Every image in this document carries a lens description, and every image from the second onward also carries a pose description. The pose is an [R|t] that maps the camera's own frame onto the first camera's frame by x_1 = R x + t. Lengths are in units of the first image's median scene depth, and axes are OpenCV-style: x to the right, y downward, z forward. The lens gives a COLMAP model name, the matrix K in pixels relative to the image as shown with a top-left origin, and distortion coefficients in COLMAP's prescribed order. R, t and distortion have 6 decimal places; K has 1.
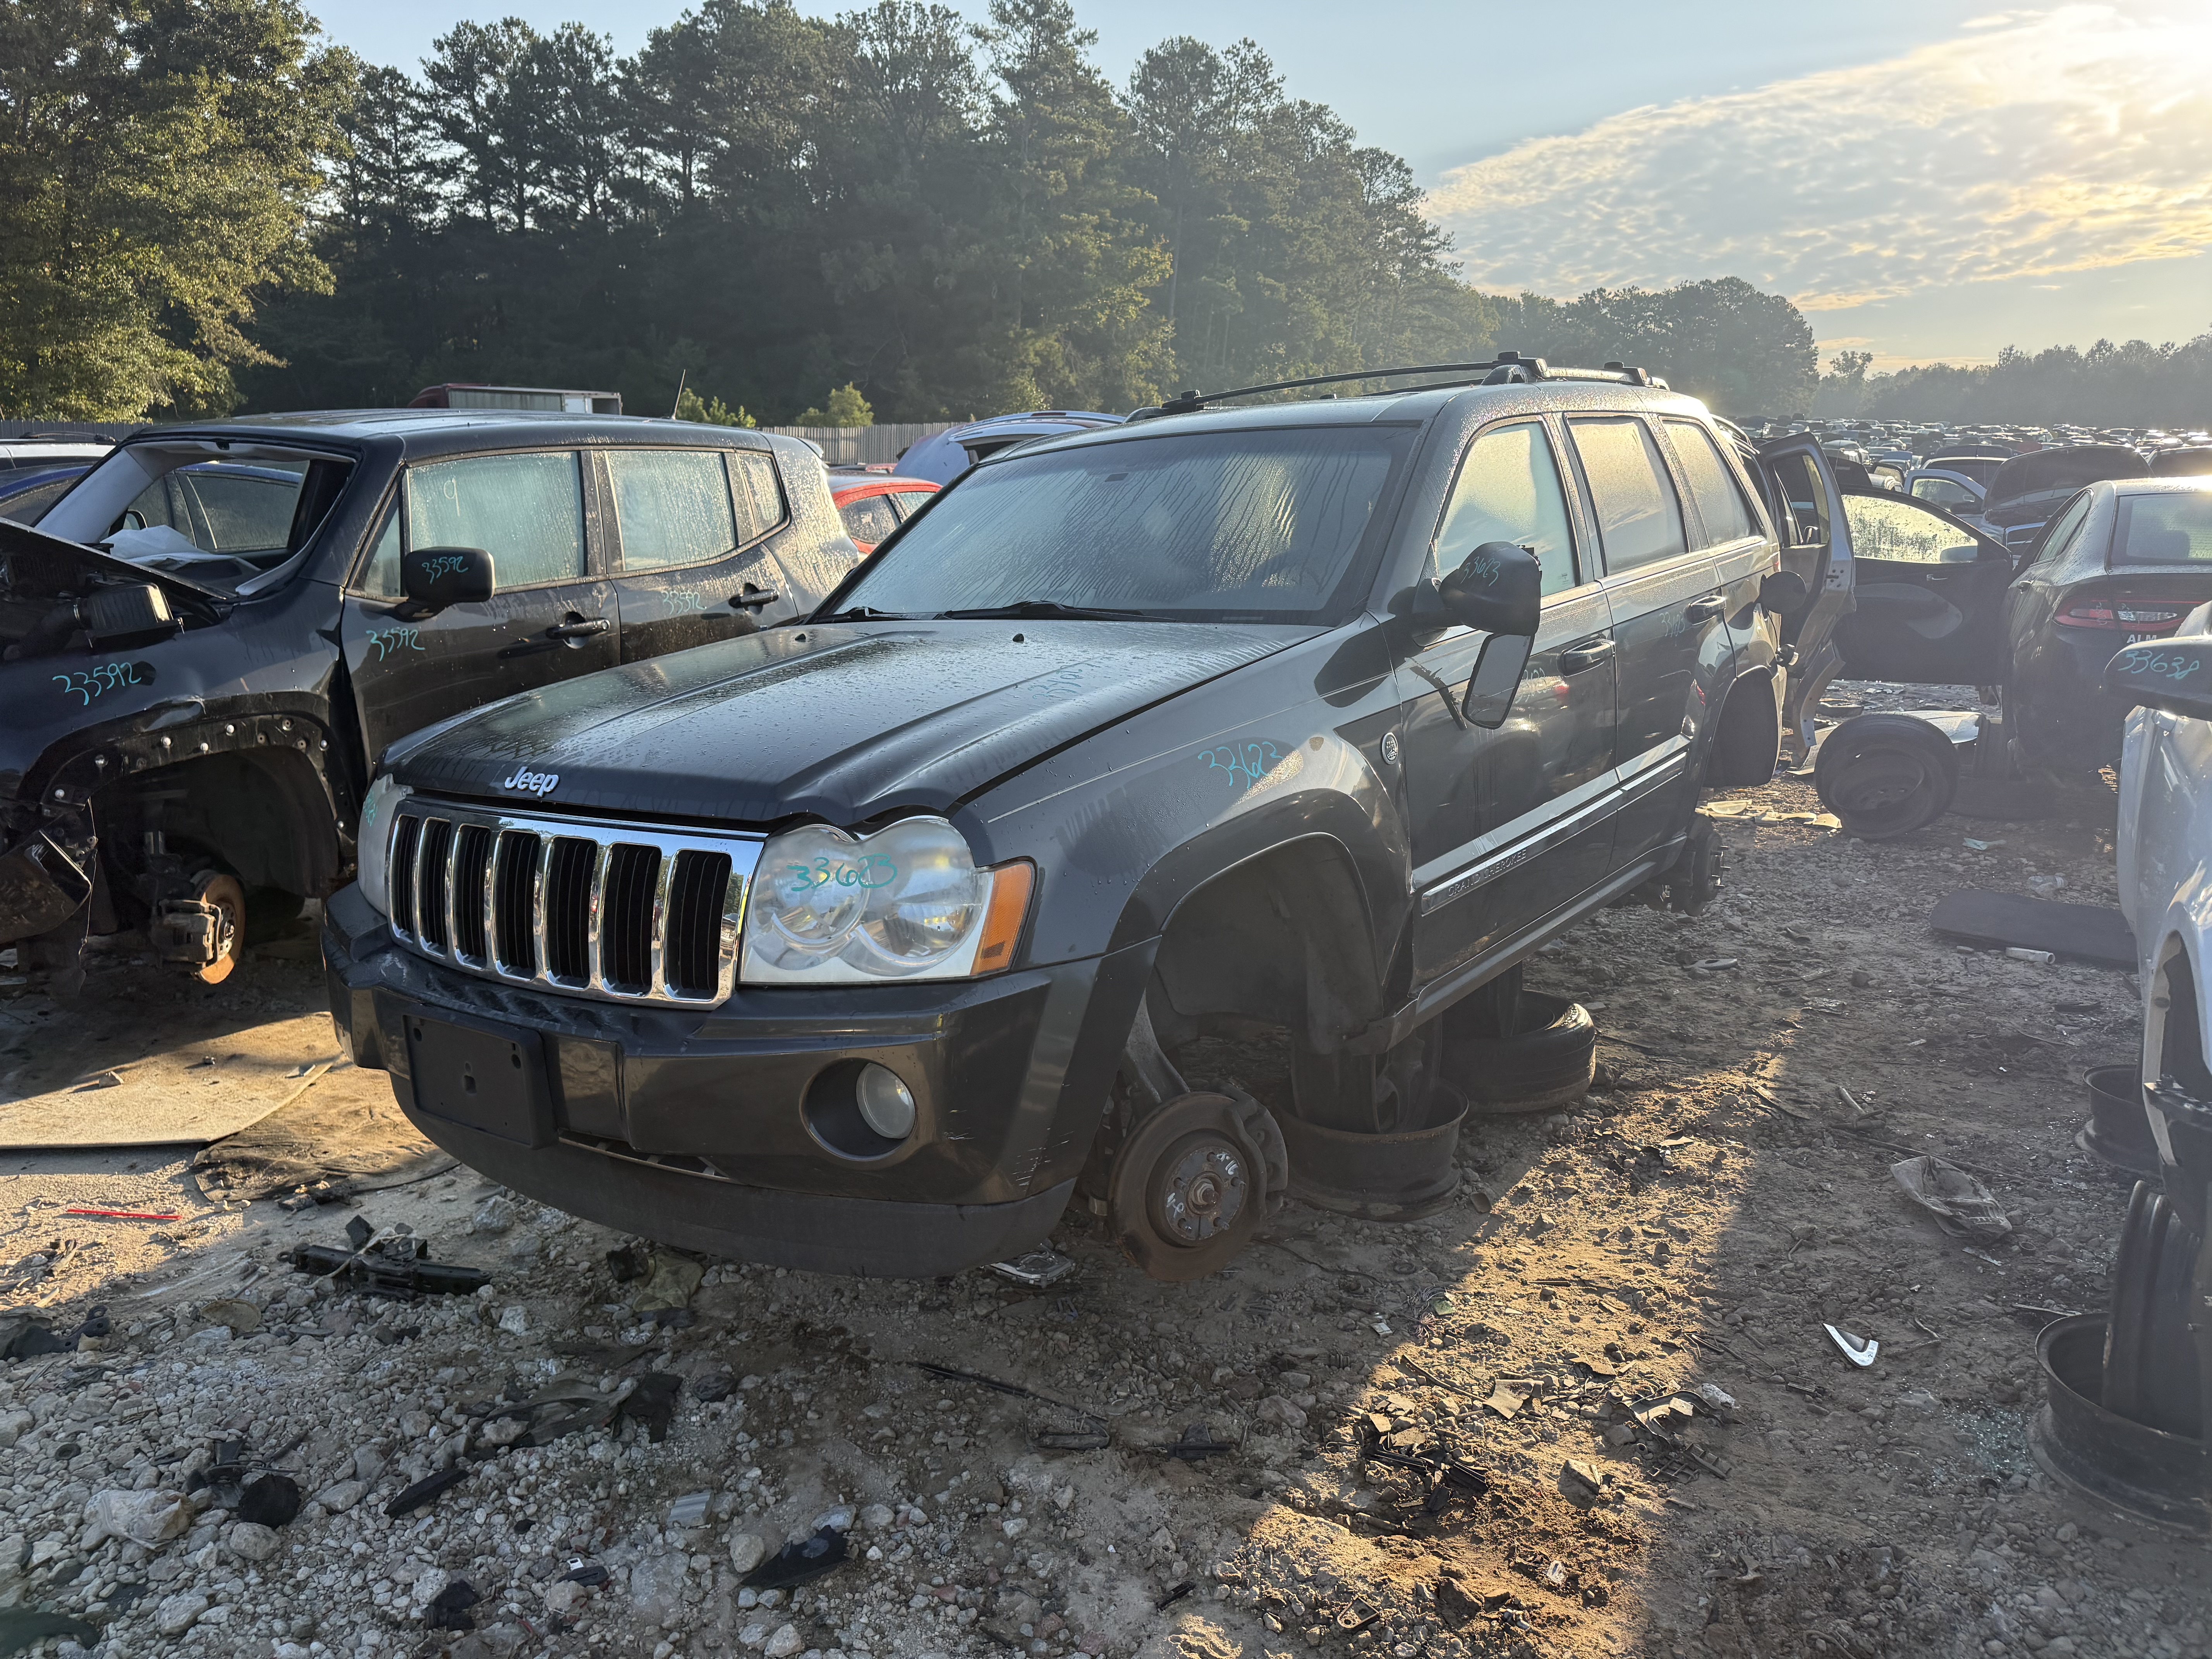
lens RADIAL K [[1524.0, 0, 1111.3], [0, 1524.0, 828.3], [0, 0, 1]] dist [0.009081, -0.017517]
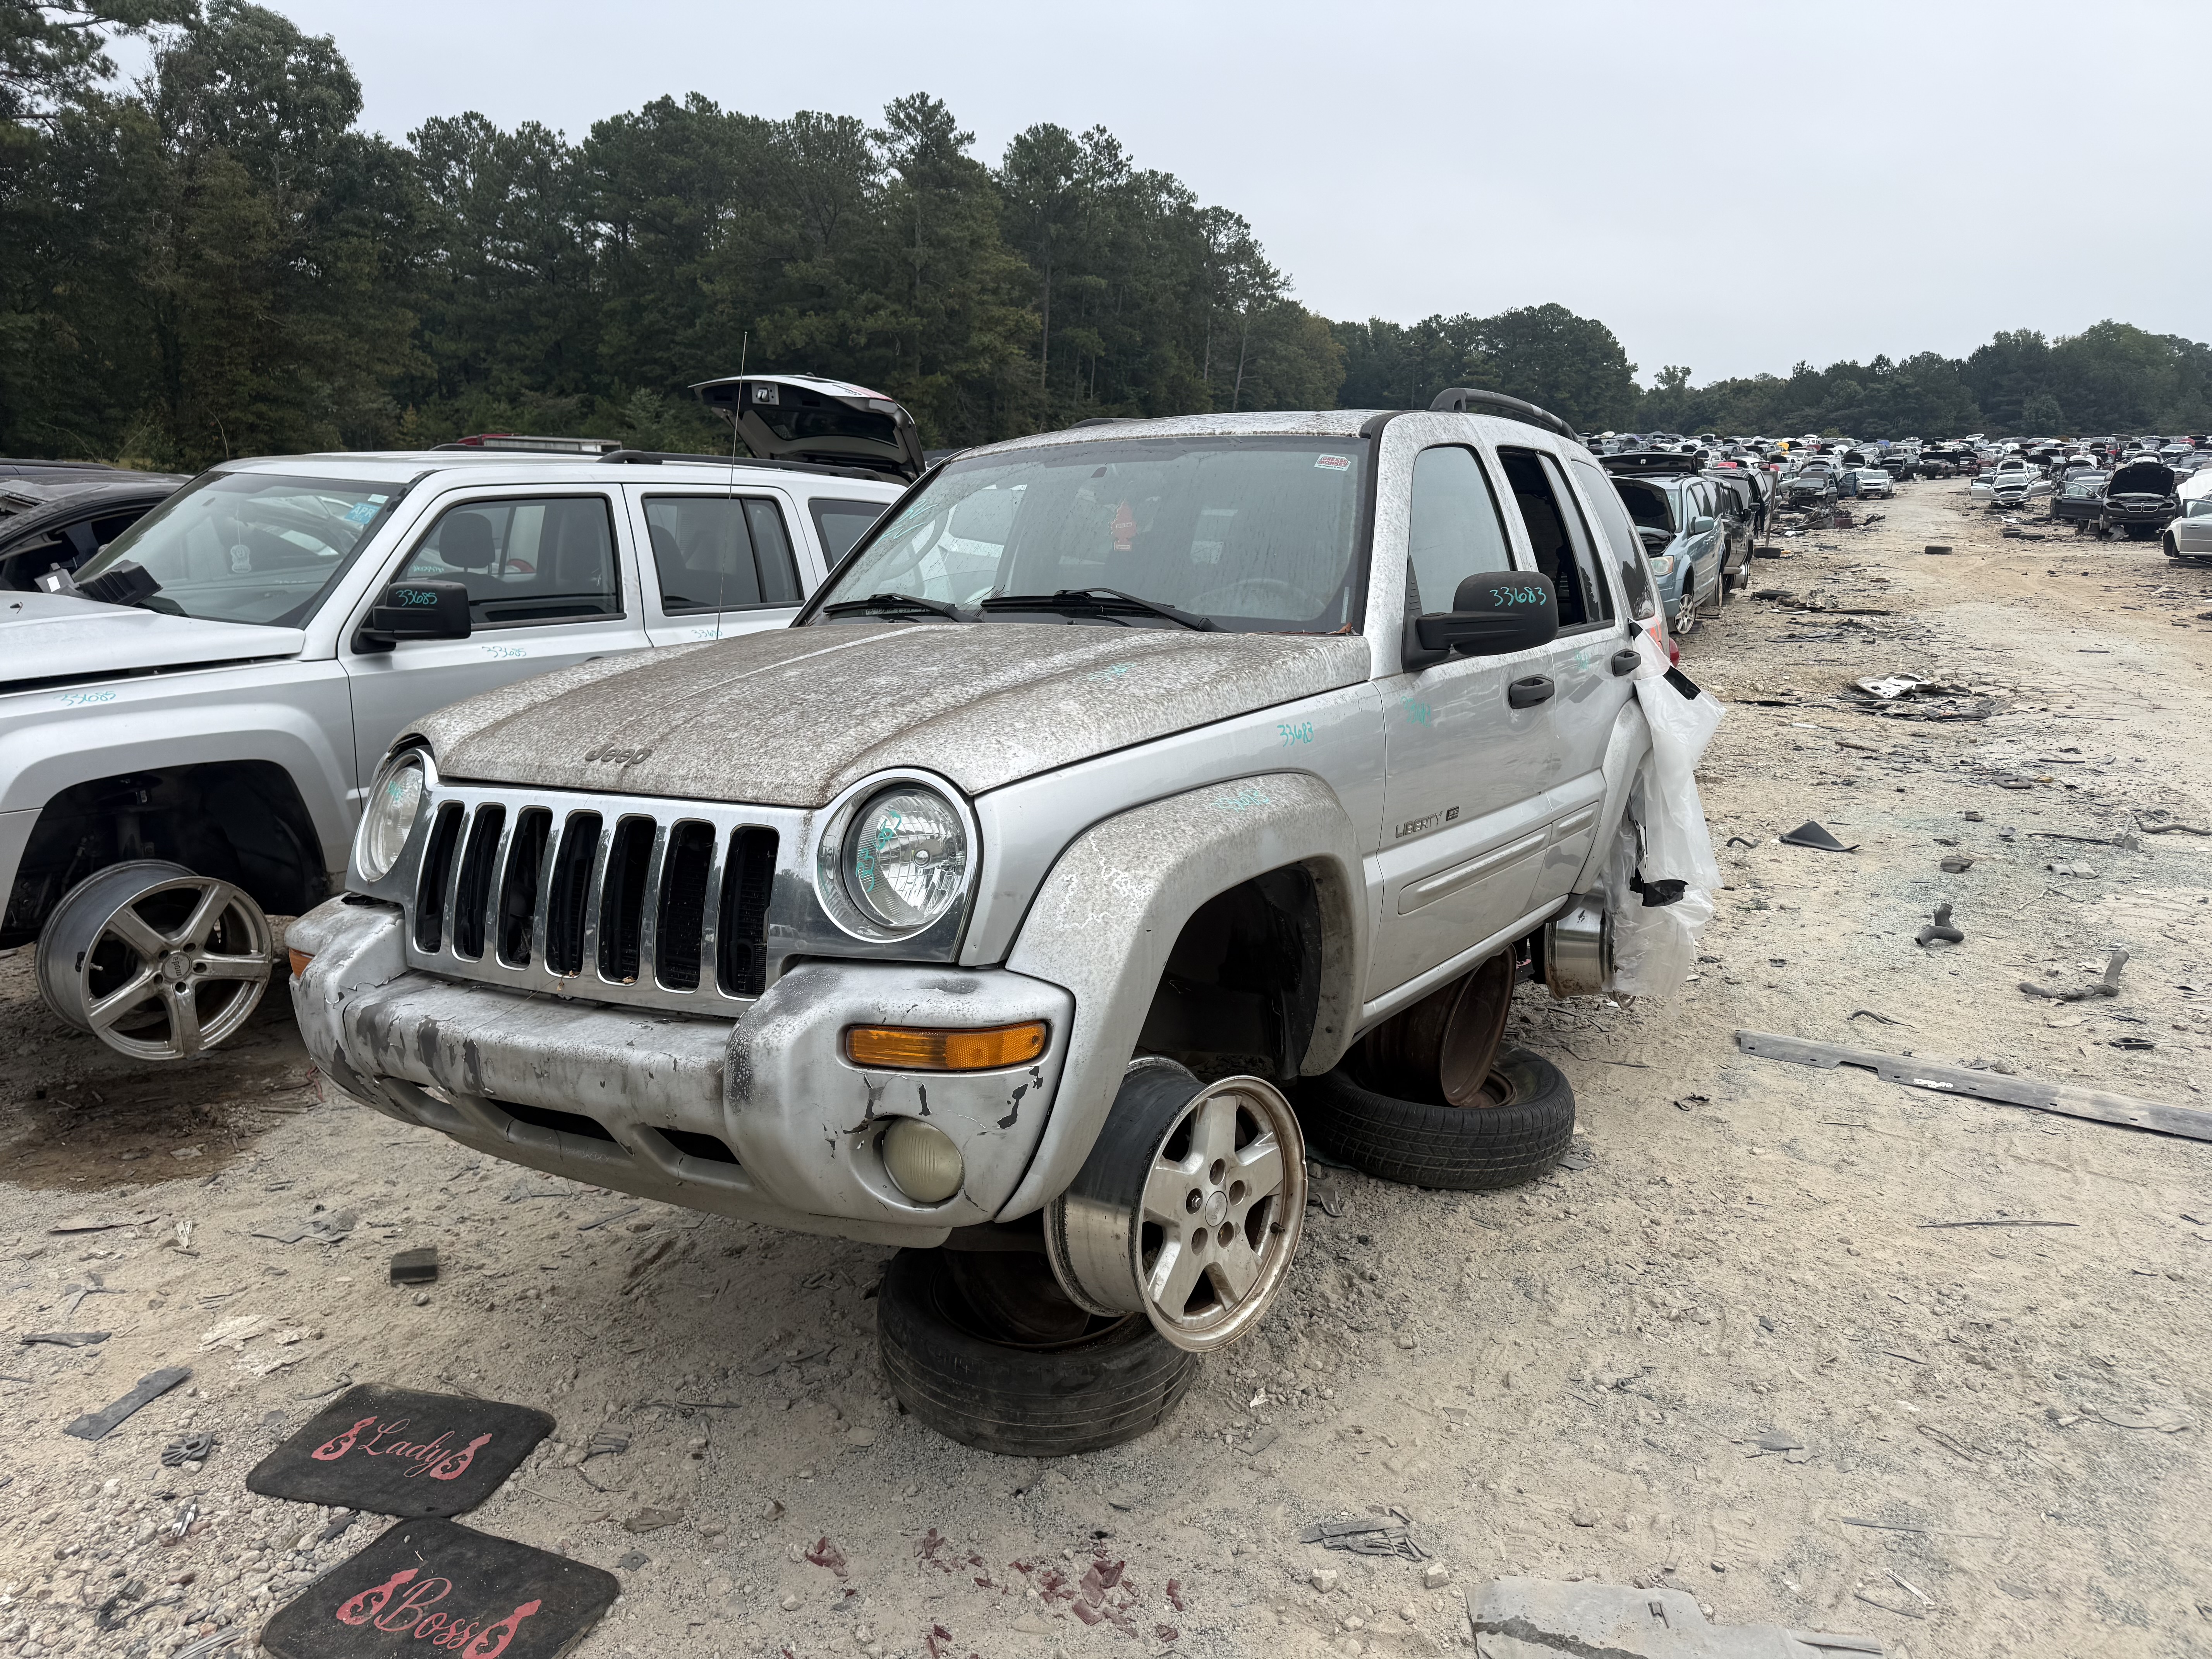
lens RADIAL K [[1524.0, 0, 1097.3], [0, 1524.0, 830.5], [0, 0, 1]] dist [0.009081, -0.017517]
pose [[0.997855, -0.031119, 0.057594, 0.001044], [0.031559, 0.999479, -0.006741, 0.042975], [-0.057355, 0.008544, 0.998317, -0.194588]]
